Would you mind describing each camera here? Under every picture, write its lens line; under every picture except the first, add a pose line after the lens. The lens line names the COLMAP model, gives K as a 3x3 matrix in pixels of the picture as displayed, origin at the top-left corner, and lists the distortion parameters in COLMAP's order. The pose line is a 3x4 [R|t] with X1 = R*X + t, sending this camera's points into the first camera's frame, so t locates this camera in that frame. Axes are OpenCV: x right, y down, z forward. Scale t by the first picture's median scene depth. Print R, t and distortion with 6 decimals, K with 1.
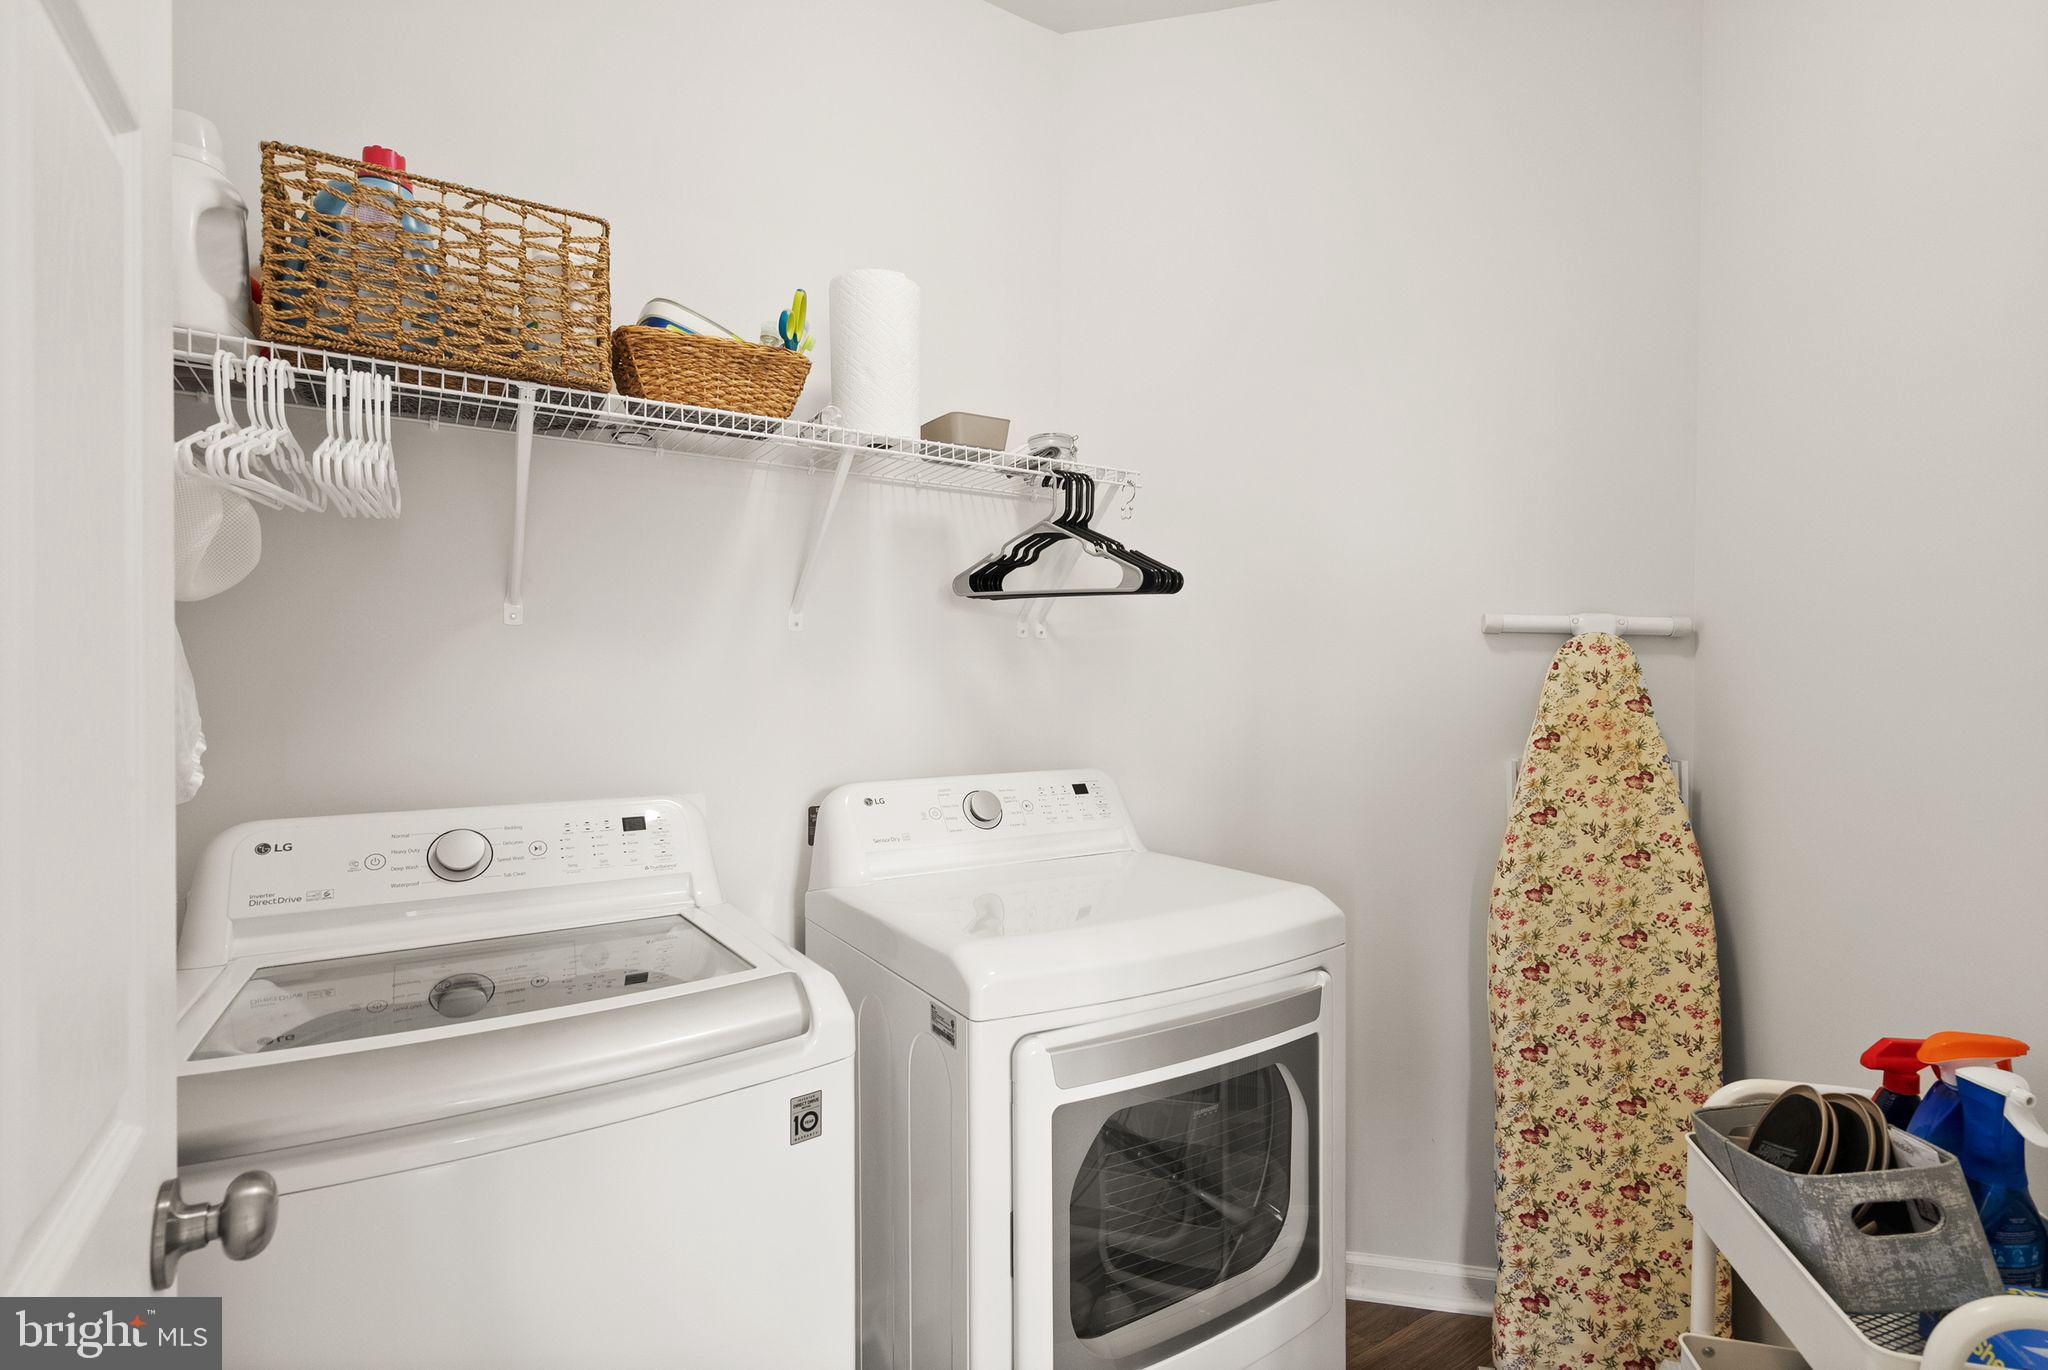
lens RADIAL K [[949.8, 0, 1023.1], [0, 949.8, 691.5], [0, 0, 1]] dist [-0.000879, 0.000390]
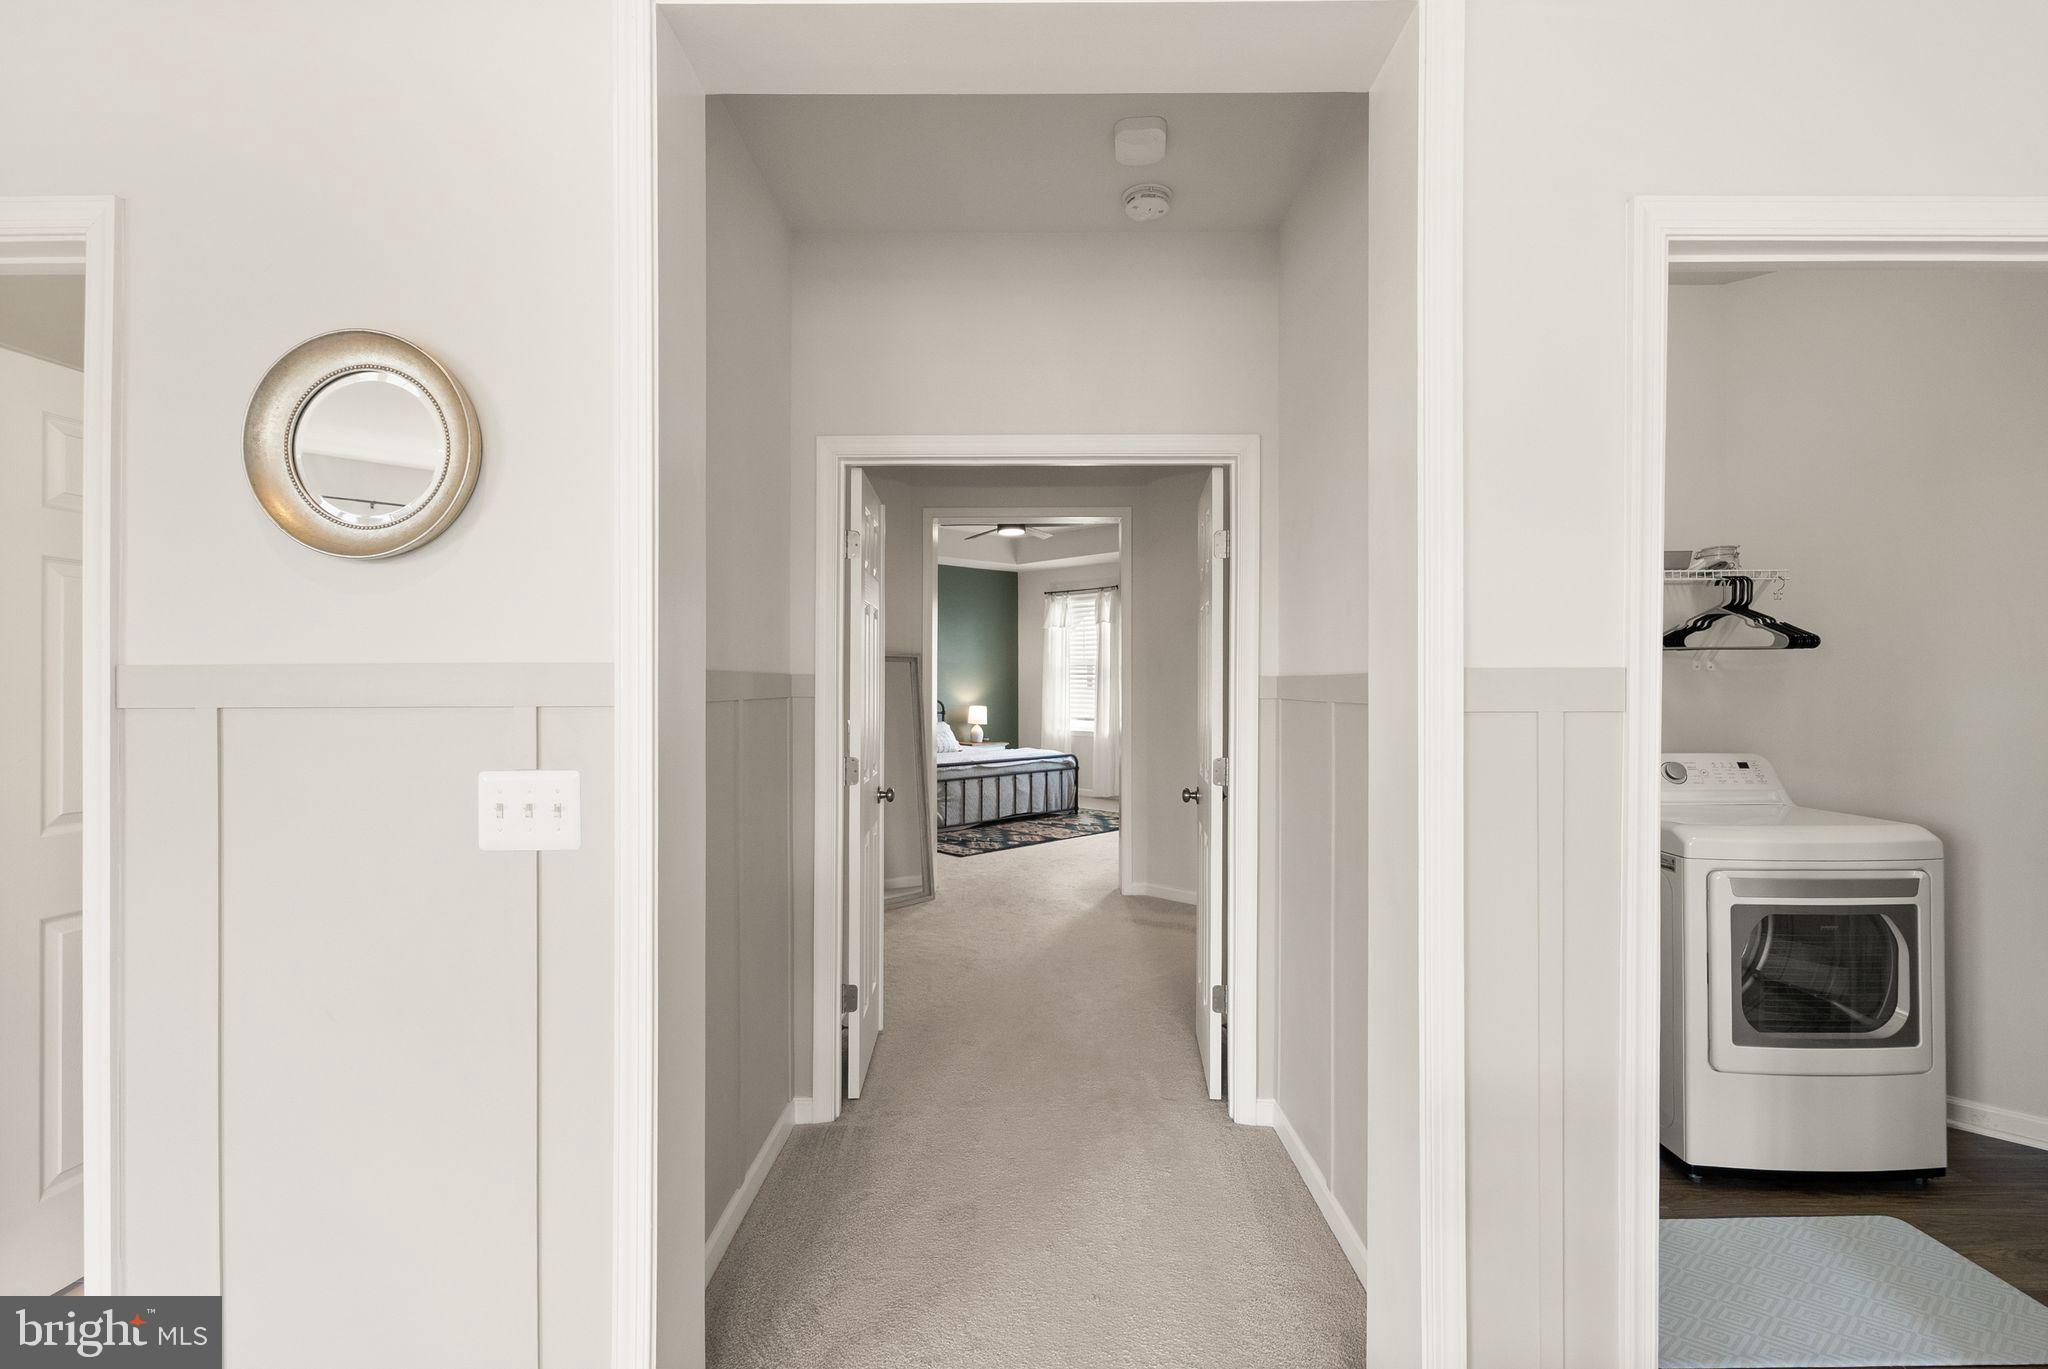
lens RADIAL K [[949.8, 0, 1015.8], [0, 949.8, 685.3], [0, 0, 1]] dist [-0.000879, 0.000390]
pose [[0.835208, -0.004338, -0.549917, -0.092709], [0.003838, 0.999991, -0.002059, -0.038454], [0.549921, -0.000391, 0.835216, -1.136818]]
